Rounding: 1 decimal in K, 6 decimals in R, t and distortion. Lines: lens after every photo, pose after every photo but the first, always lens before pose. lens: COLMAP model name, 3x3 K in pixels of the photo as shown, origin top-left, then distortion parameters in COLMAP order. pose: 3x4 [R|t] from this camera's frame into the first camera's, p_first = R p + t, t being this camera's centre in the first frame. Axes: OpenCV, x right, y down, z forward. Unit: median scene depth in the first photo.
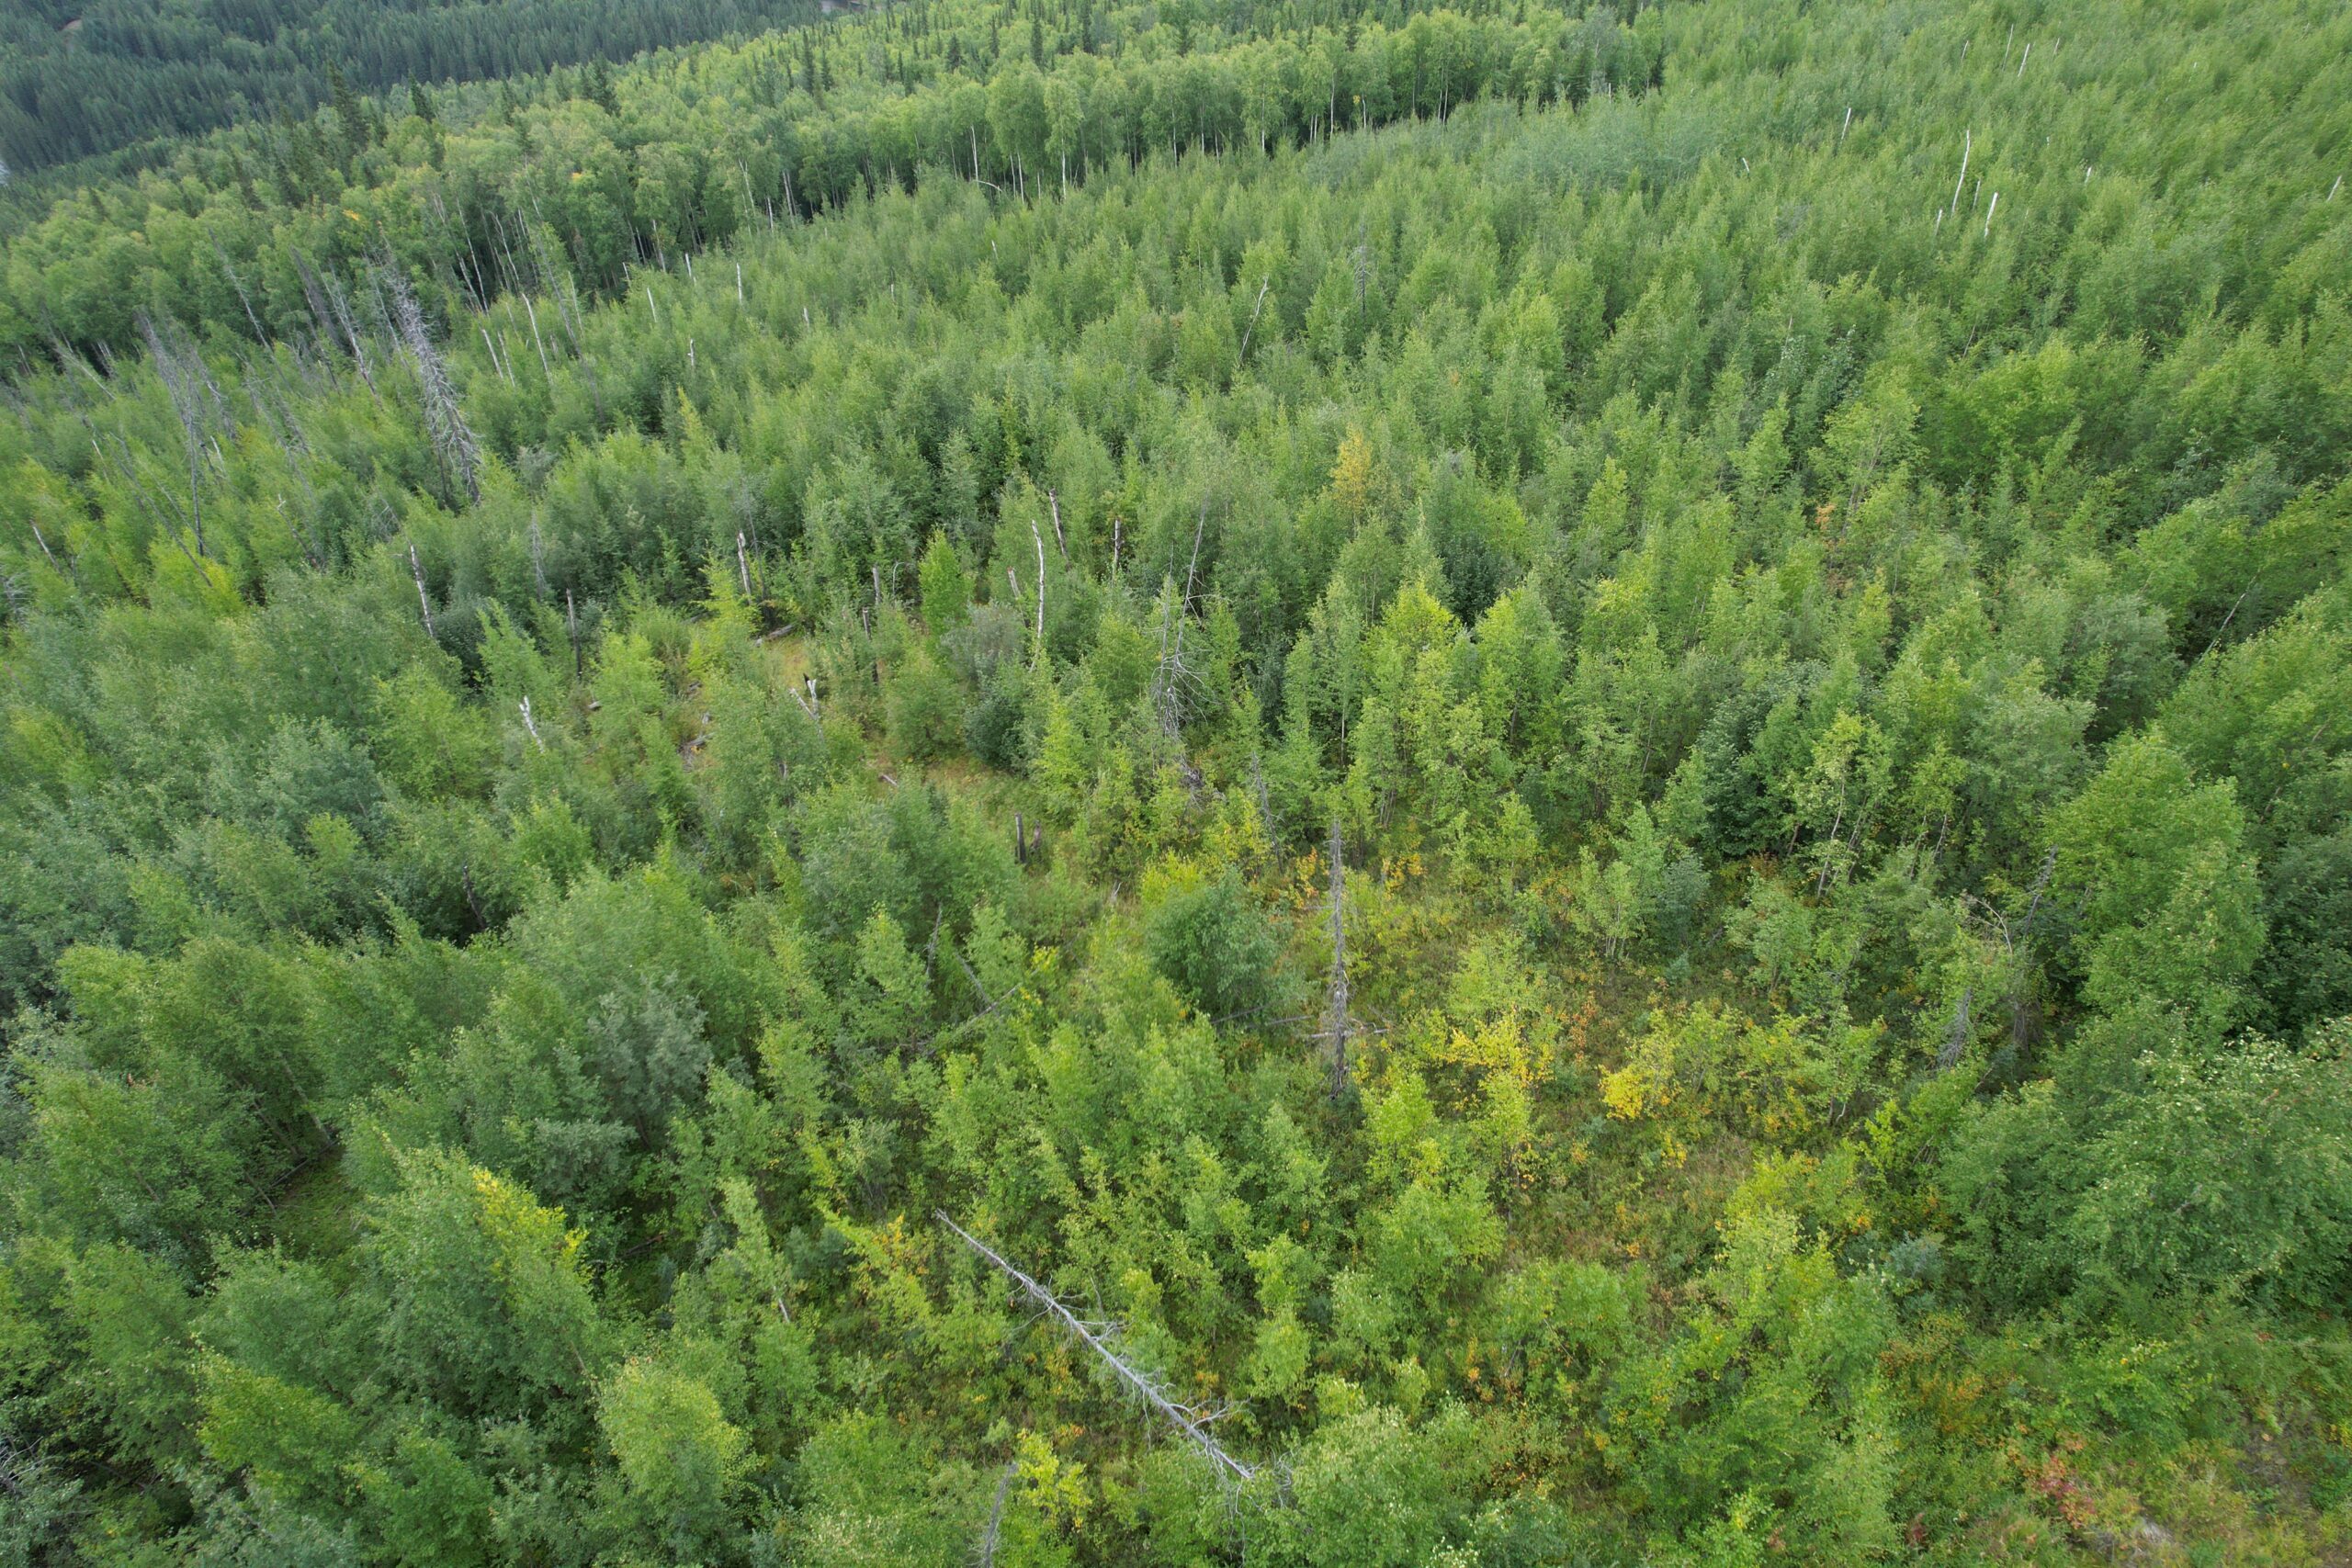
lens RADIAL K [[1494.2, 0, 1180.7], [0, 1494.2, 795.3], [0, 0, 1]] dist [-0.074401, 0.066796]
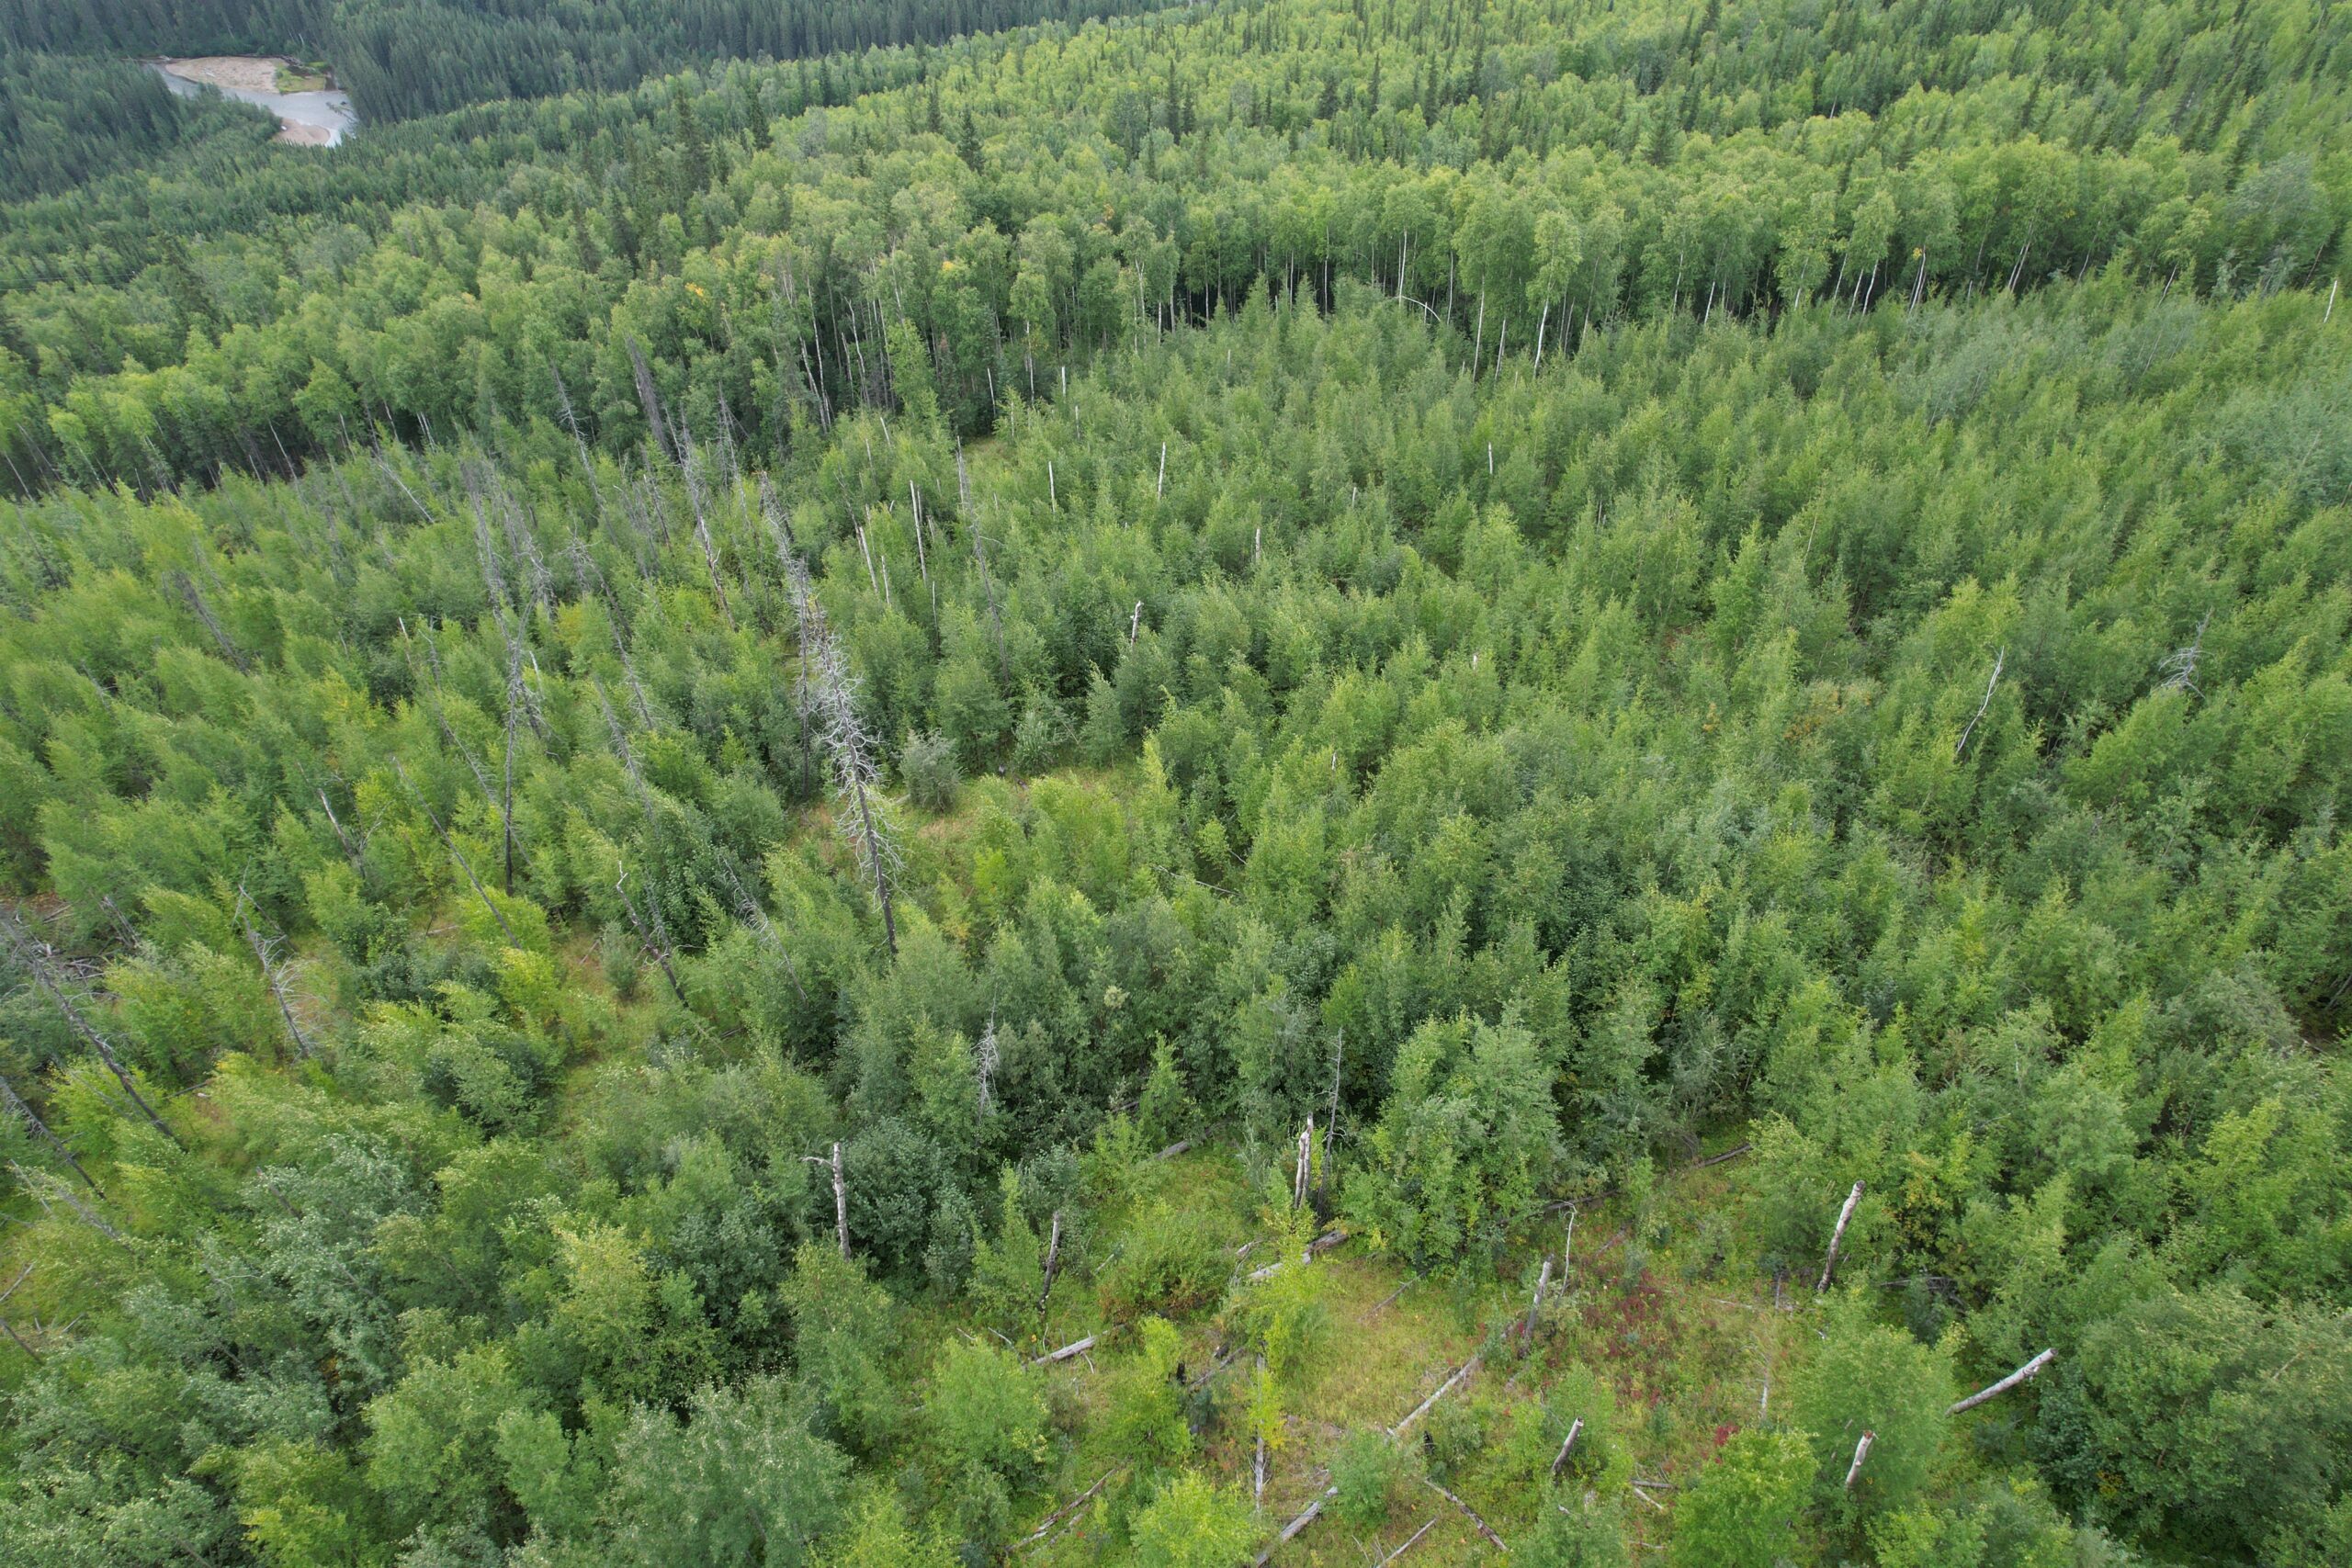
lens RADIAL K [[1503.8, 0, 1177.8], [0, 1503.8, 785.6], [0, 0, 1]] dist [-0.075845, 0.068032]
pose [[0.984683, 0.115762, -0.130378, -0.311680], [-0.114836, 0.993277, 0.014622, -0.354473], [0.131194, 0.000574, 0.991357, 0.374845]]
